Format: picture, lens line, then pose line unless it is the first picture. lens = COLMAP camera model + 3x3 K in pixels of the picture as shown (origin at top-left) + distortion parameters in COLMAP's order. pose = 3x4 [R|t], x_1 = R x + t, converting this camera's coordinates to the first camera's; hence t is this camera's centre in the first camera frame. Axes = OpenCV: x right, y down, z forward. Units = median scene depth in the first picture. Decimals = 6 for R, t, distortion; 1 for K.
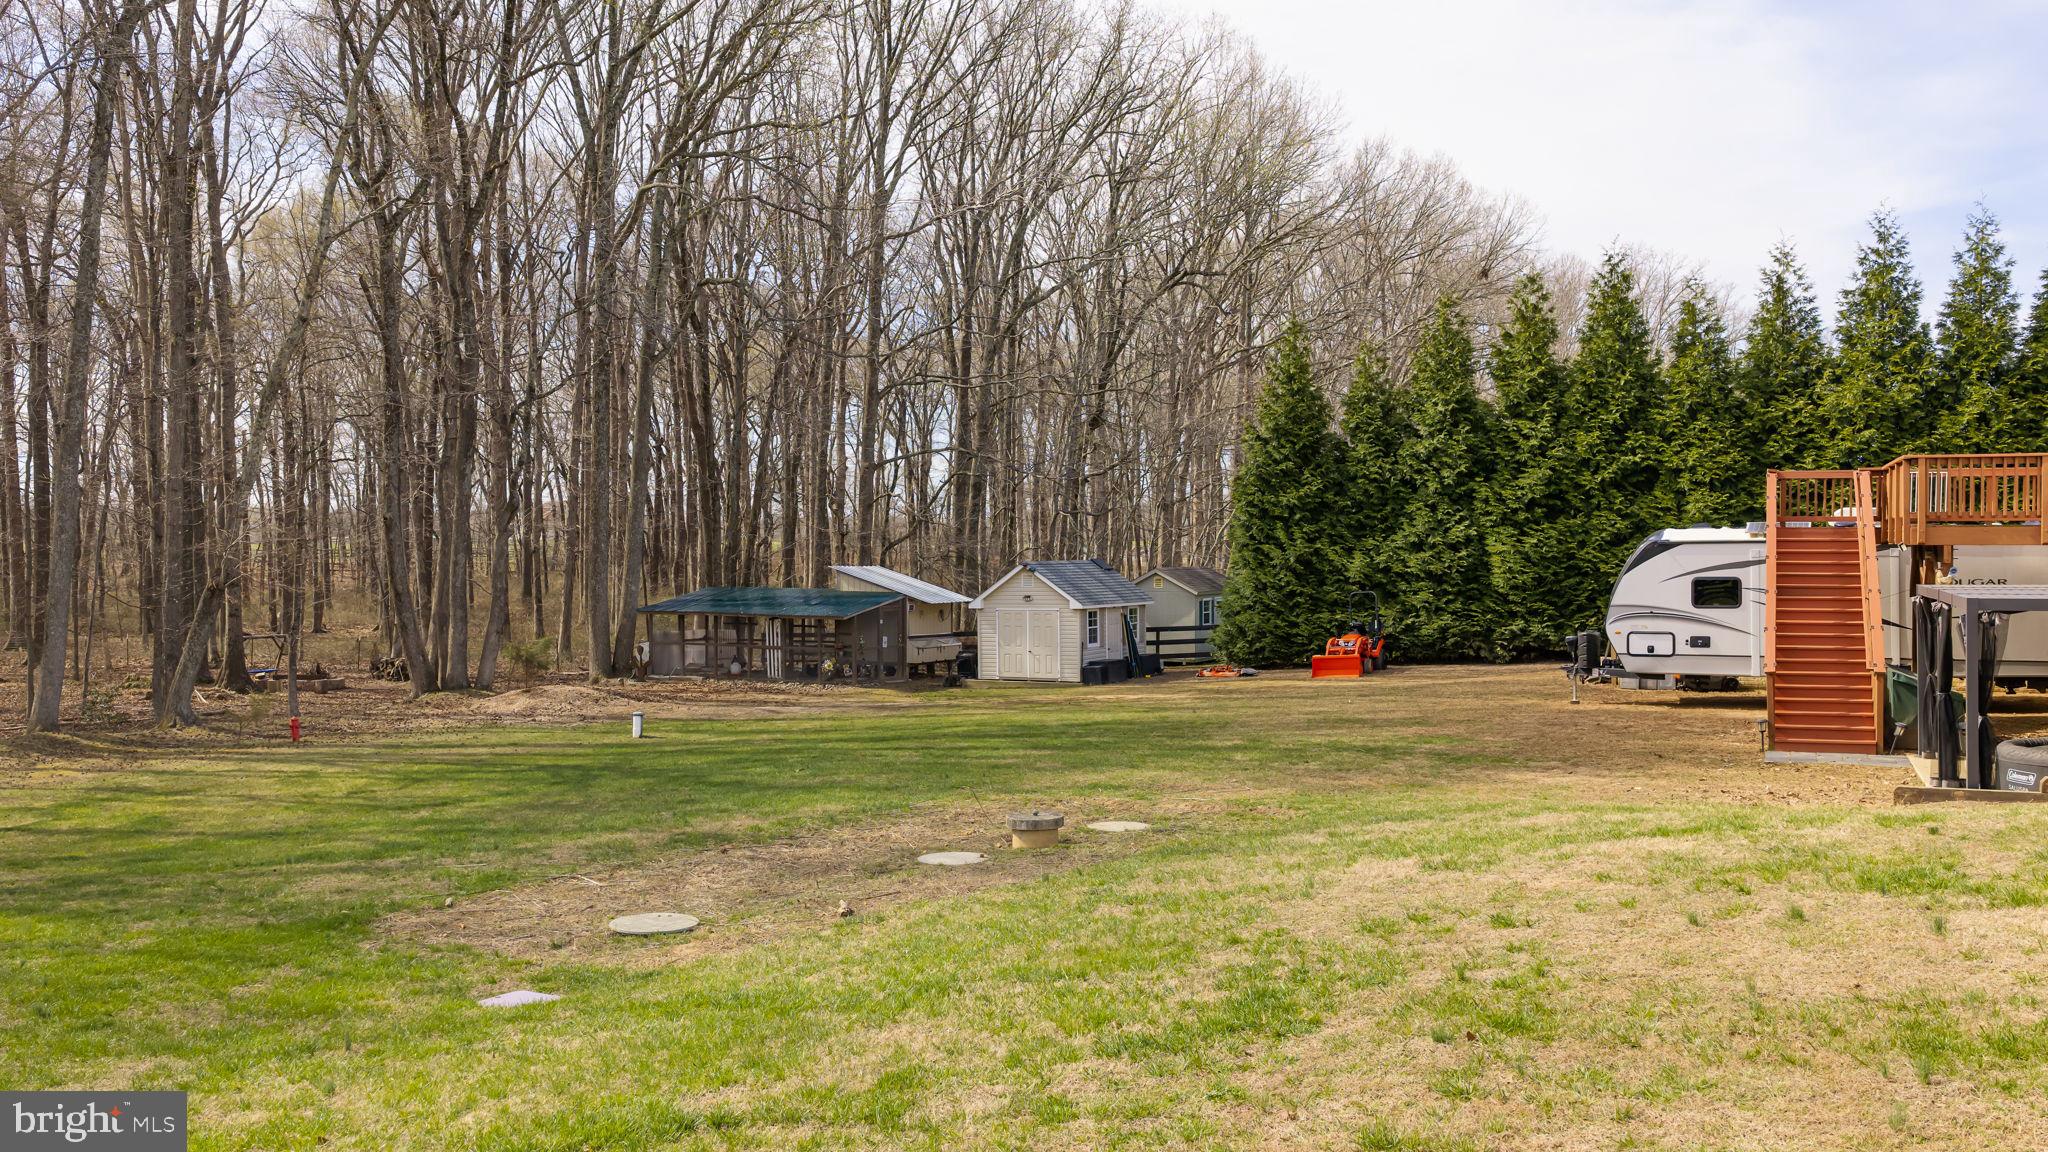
lens RADIAL K [[1680.7, 0, 1024.0], [0, 1680.7, 576.0], [0, 0, 1]] dist [-0.003326, -0.005875]
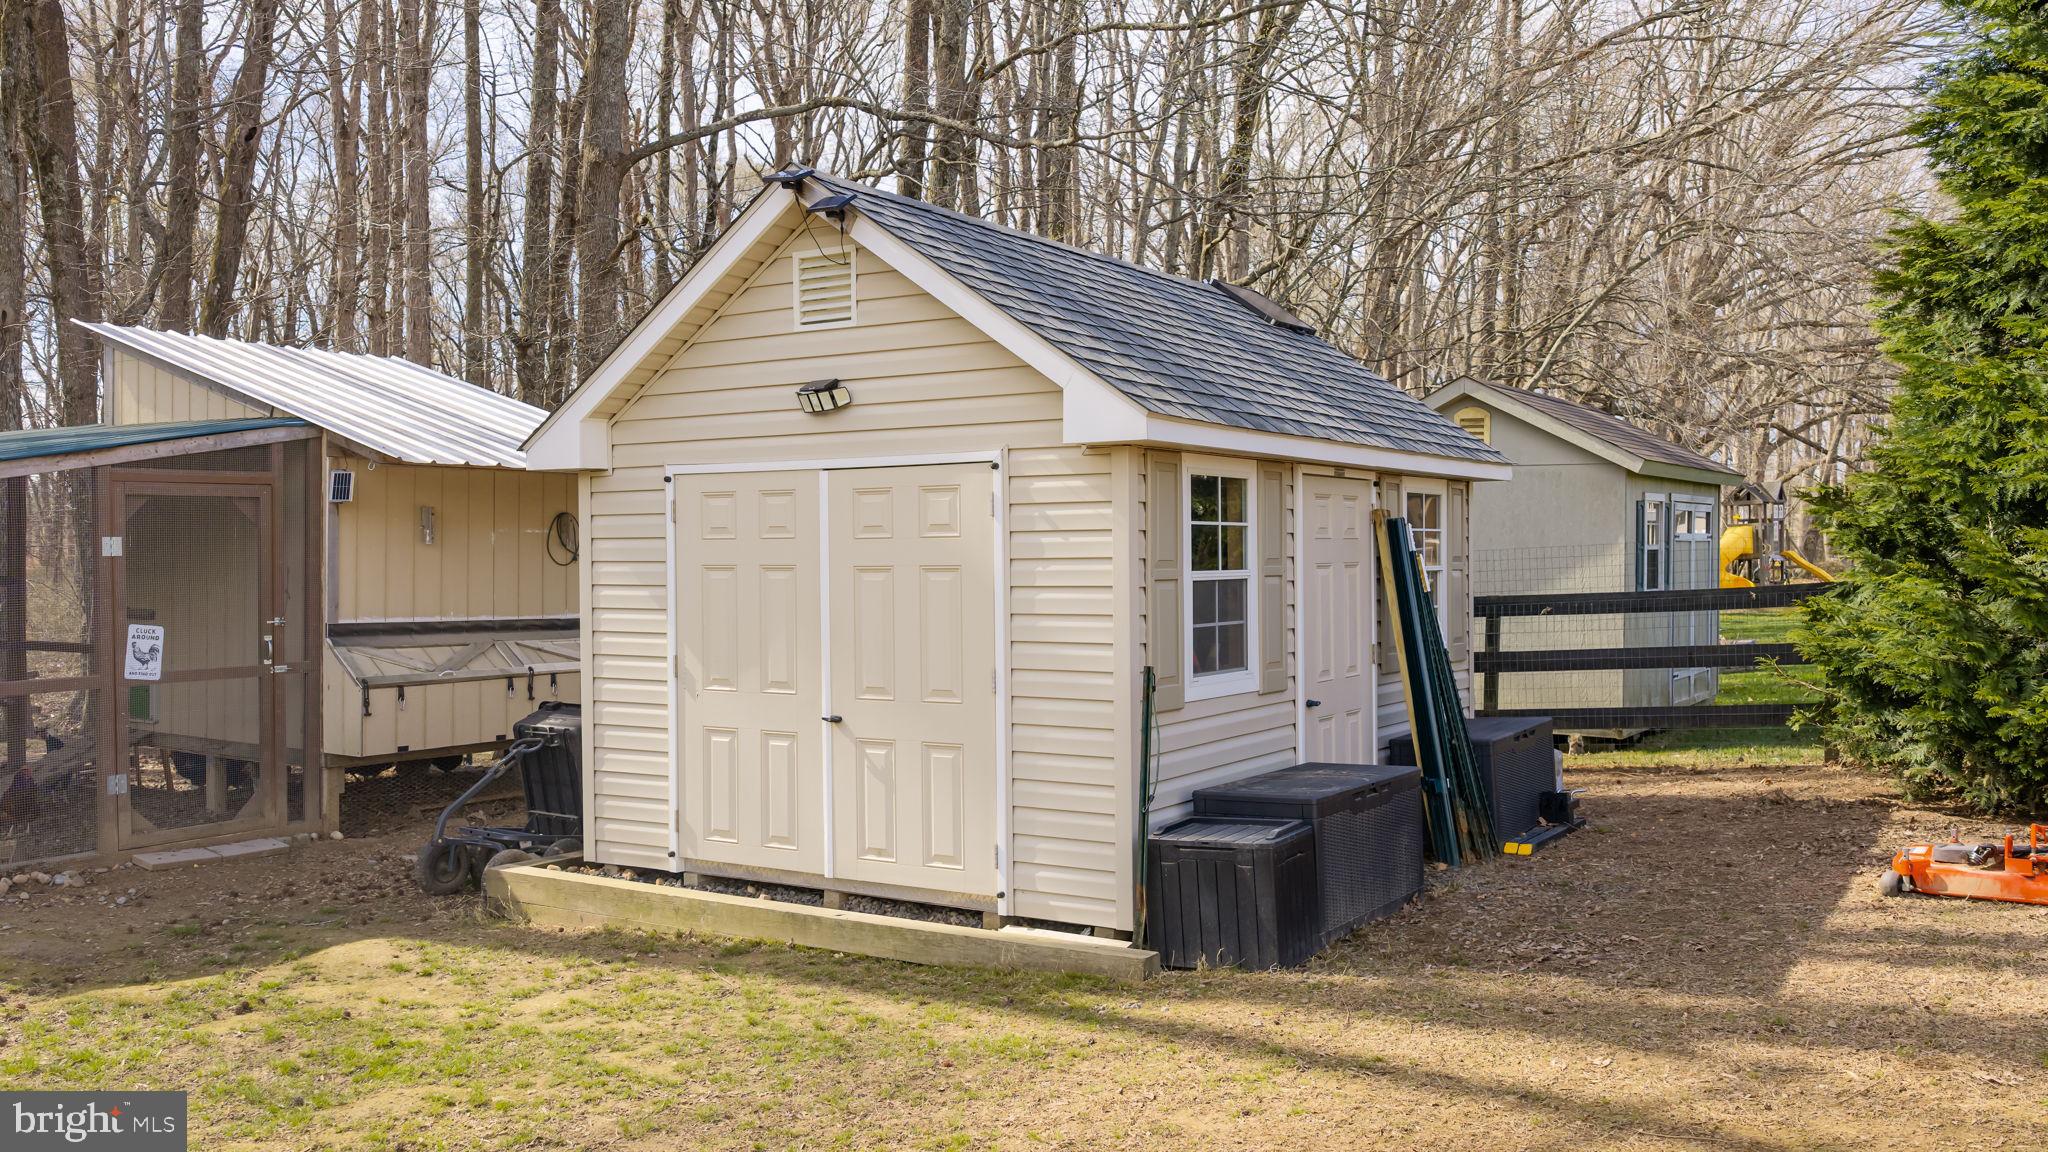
lens RADIAL K [[1680.7, 0, 1024.0], [0, 1680.7, 576.0], [0, 0, 1]] dist [-0.003326, -0.005875]
pose [[0.996650, 0.003853, -0.081694, 0.034251], [-0.003904, 0.999992, -0.000470, 0.029782], [0.081692, 0.000788, 0.996657, 0.811440]]
